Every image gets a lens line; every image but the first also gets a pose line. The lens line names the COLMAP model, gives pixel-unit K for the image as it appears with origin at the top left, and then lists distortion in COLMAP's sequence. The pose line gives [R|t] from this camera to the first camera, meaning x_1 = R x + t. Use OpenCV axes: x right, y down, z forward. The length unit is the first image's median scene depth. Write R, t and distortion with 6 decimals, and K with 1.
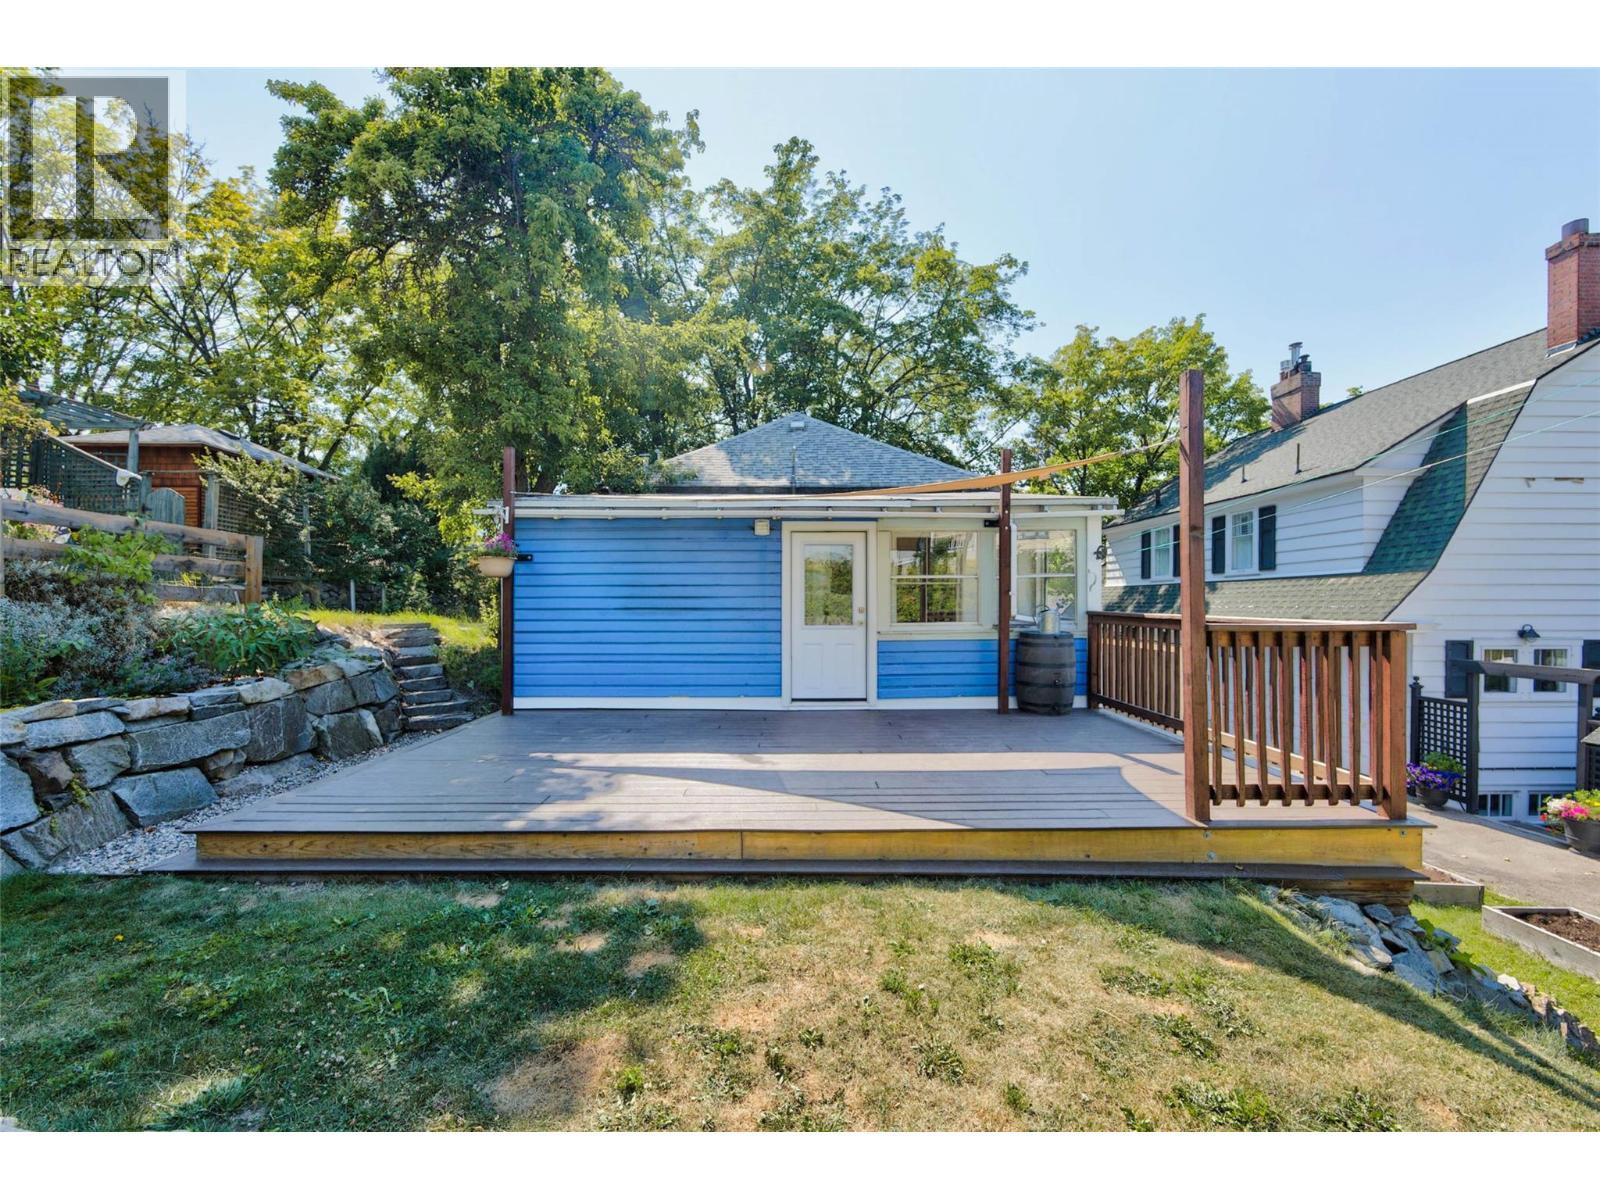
lens RADIAL K [[649.6, 0, 803.3], [0, 649.6, 602.6], [0, 0, 1]] dist [0.000684, -0.000239]
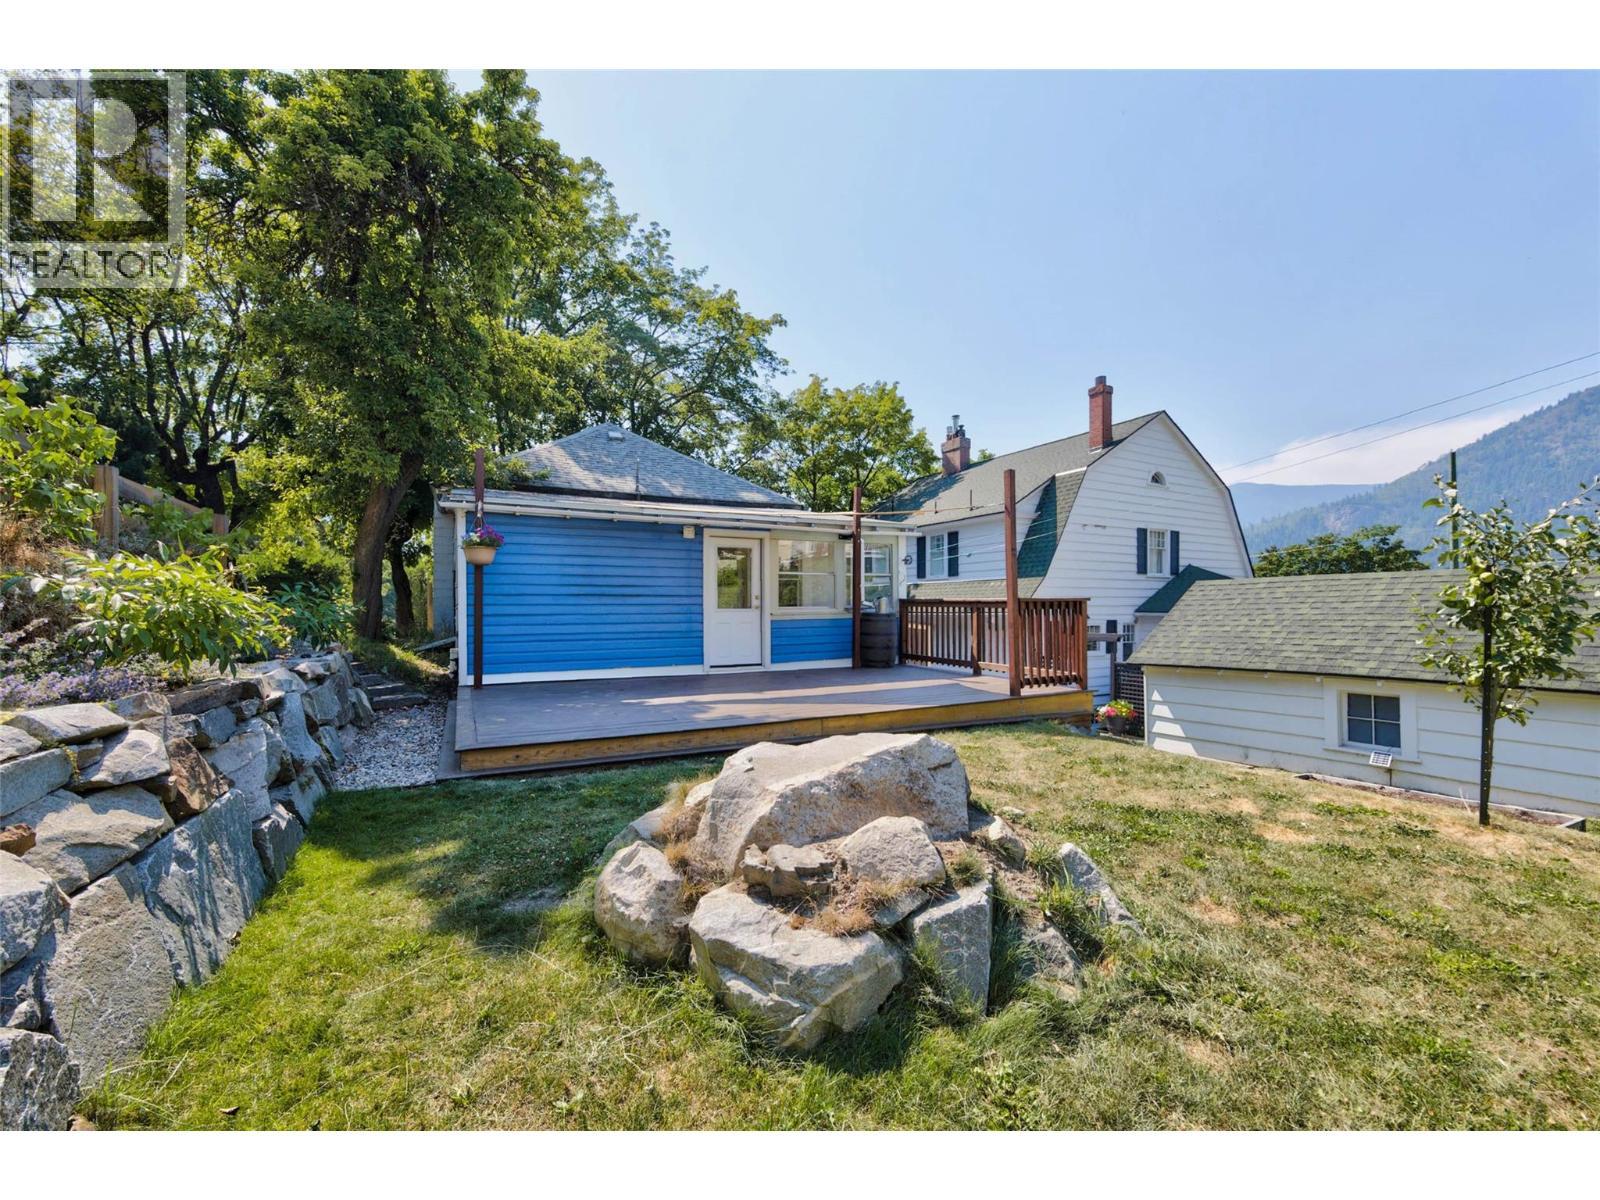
lens RADIAL K [[675.3, 0, 800.0], [0, 675.3, 600.0], [0, 0, 1]] dist [-0.022065, -0.000061]
pose [[0.882733, 0.003827, 0.469859, -0.281657], [0.001855, 0.999931, -0.011629, 0.018988], [-0.469871, 0.011137, 0.882665, -0.151859]]
